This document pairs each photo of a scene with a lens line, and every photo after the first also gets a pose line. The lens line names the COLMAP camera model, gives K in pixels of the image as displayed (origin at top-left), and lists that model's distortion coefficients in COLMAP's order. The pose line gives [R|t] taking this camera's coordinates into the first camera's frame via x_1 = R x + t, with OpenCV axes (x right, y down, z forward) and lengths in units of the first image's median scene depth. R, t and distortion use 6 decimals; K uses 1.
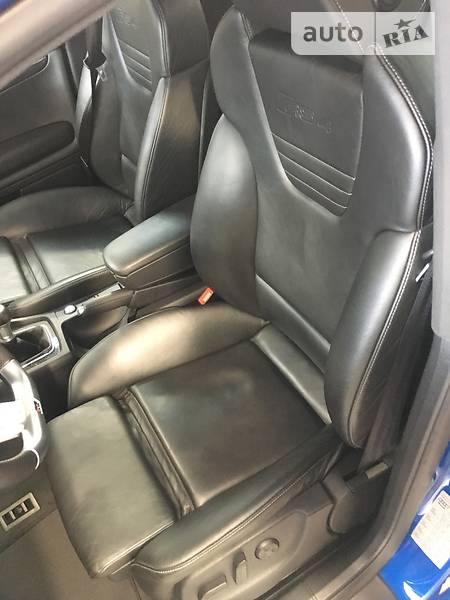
lens RADIAL K [[506.1, 0, 225.0], [0, 506.1, 300.0], [0, 0, 1]] dist [0.012235, 0.000179]
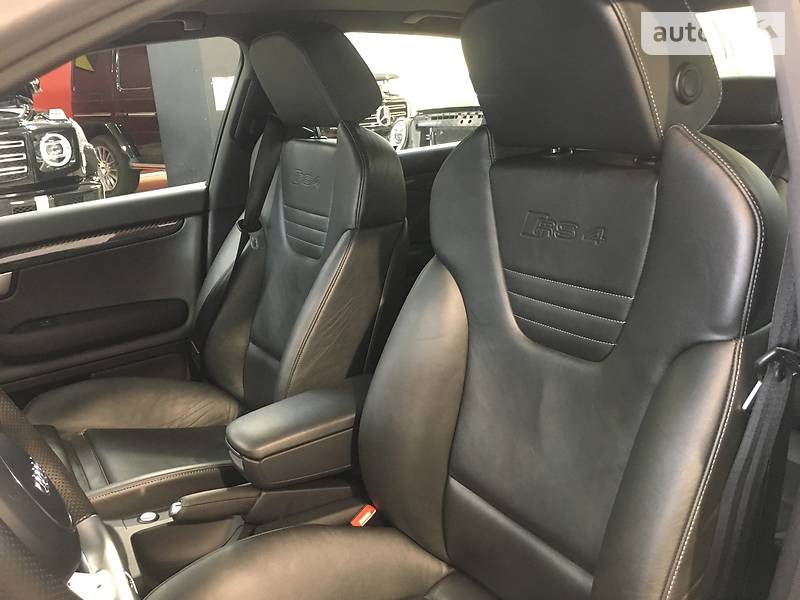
lens RADIAL K [[680.4, 0, 400.0], [0, 680.4, 300.0], [0, 0, 1]] dist [0.079543, -0.123668]
pose [[0.985679, 0.146880, 0.082839, -0.115198], [-0.088954, 0.870232, -0.484544, 0.189565], [-0.143259, 0.470236, 0.870836, 0.075475]]
